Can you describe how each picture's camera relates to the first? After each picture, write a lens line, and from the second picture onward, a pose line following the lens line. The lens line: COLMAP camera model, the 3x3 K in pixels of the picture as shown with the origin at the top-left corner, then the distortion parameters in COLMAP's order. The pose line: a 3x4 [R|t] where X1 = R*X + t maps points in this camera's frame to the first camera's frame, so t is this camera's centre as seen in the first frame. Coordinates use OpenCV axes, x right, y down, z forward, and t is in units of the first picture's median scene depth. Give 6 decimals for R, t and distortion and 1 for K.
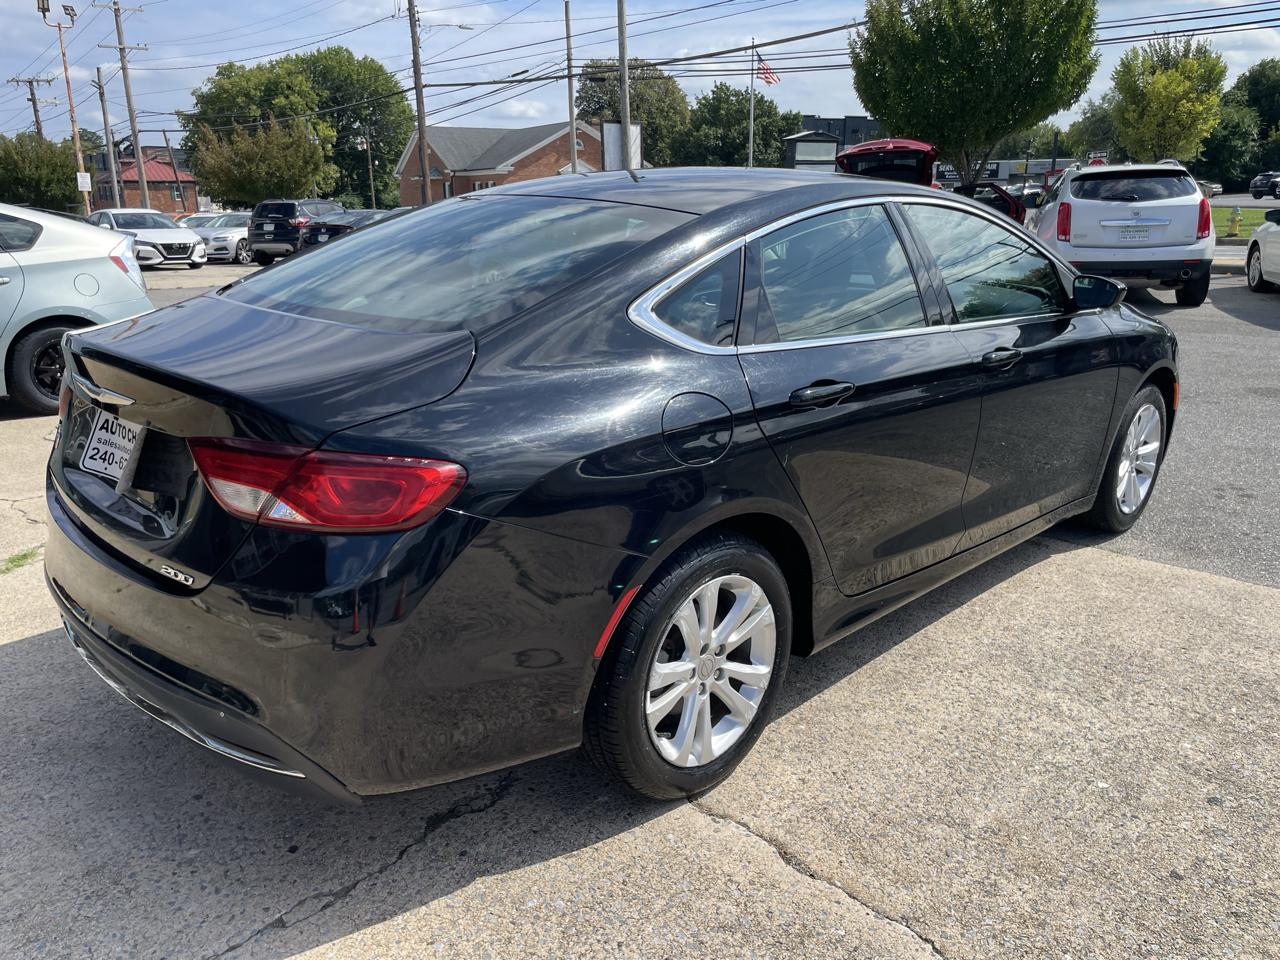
lens RADIAL K [[970.5, 0, 636.7], [0, 970.5, 467.5], [0, 0, 1]] dist [0.086483, -0.117408]
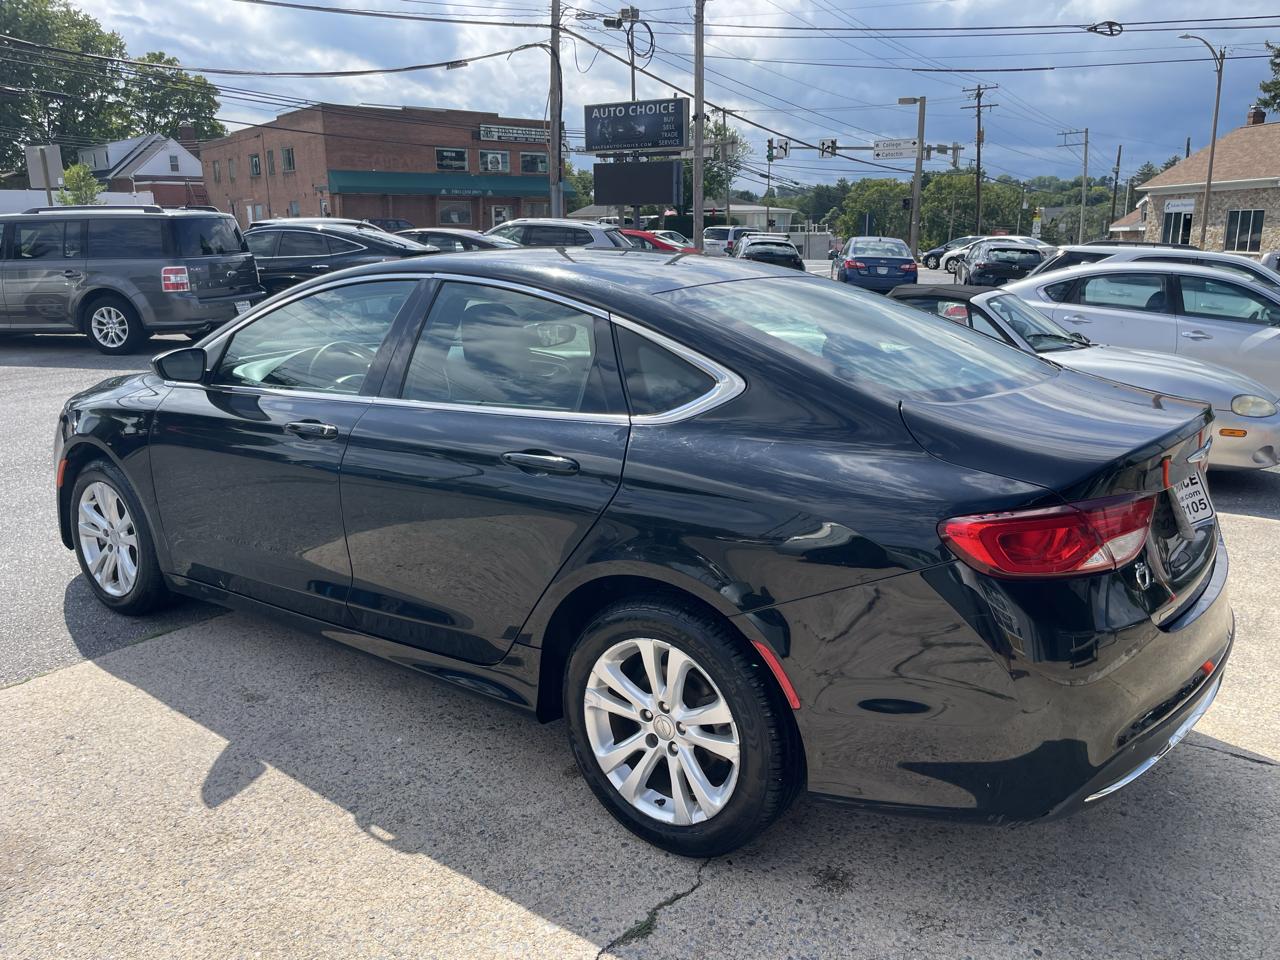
lens RADIAL K [[970.5, 0, 650.3], [0, 970.5, 463.9], [0, 0, 1]] dist [0.086483, -0.117408]
pose [[-0.159102, -0.220207, 0.962390, -1.252357], [0.271516, 0.927458, 0.257101, -0.430353], [-0.949192, 0.302210, -0.087771, 1.383755]]
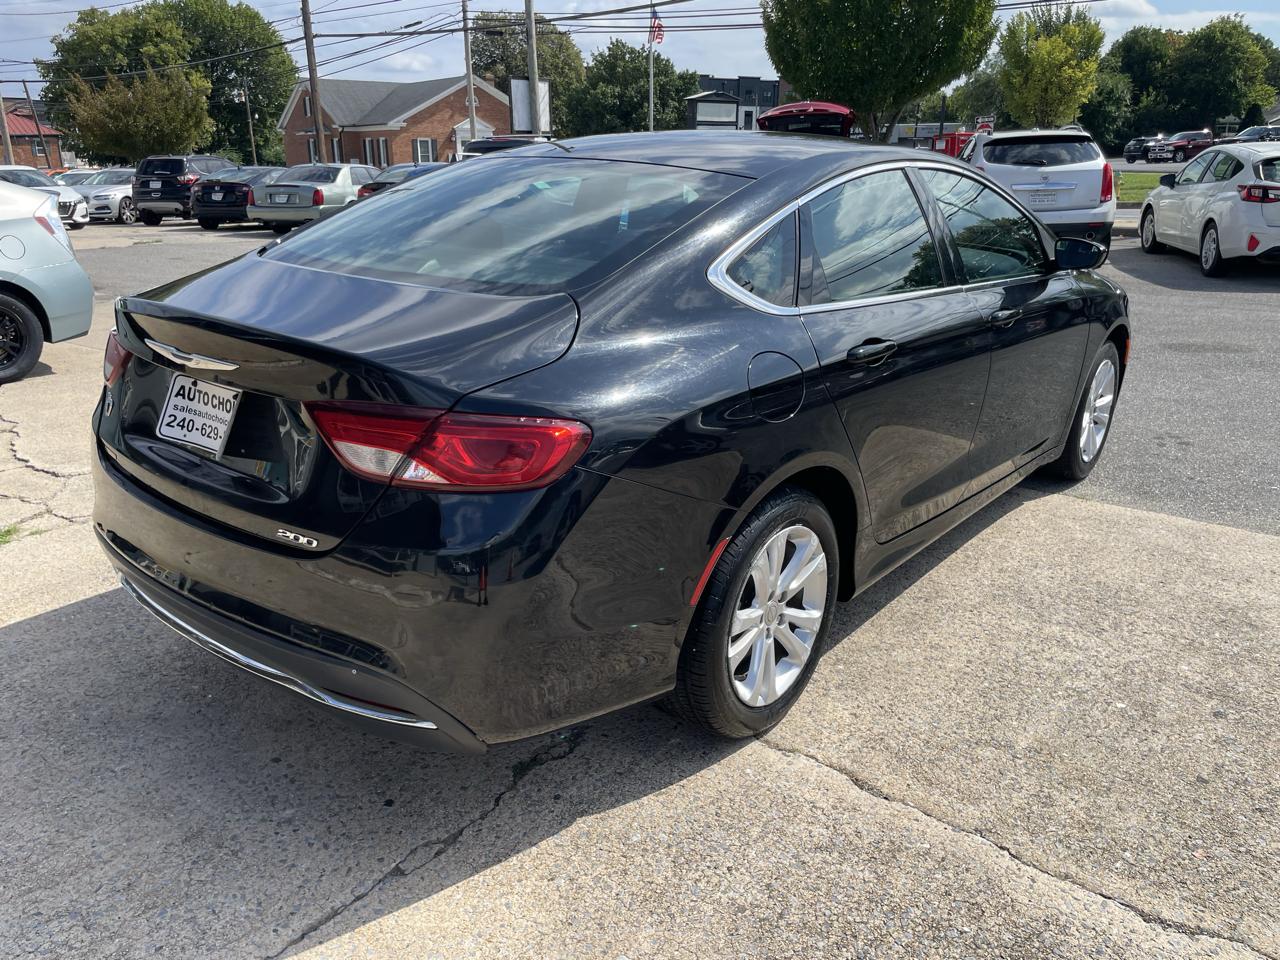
lens RADIAL K [[970.5, 0, 638.8], [0, 970.5, 473.5], [0, 0, 1]] dist [0.086483, -0.117408]
pose [[0.994347, -0.024235, 0.103376, -0.161187], [0.019750, 0.998828, 0.044196, 0.003794], [-0.104326, -0.041904, 0.993660, -0.025794]]
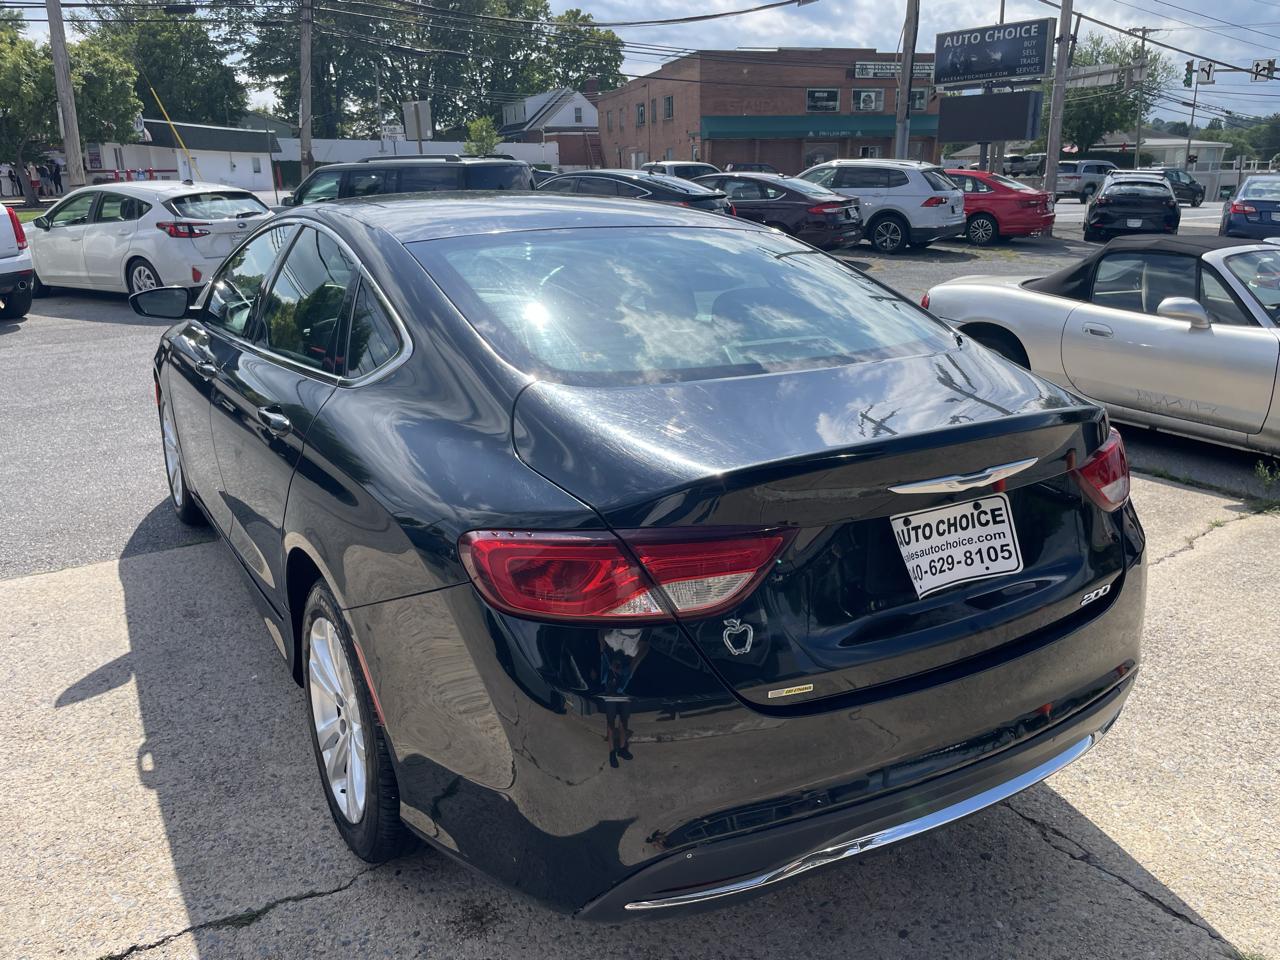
lens RADIAL K [[970.5, 0, 650.9], [0, 970.5, 464.2], [0, 0, 1]] dist [0.086483, -0.117408]
pose [[0.219366, -0.268907, 0.937853, -1.108492], [0.273217, 0.939737, 0.205542, -0.267429], [-0.936606, 0.211148, 0.279616, 0.819876]]
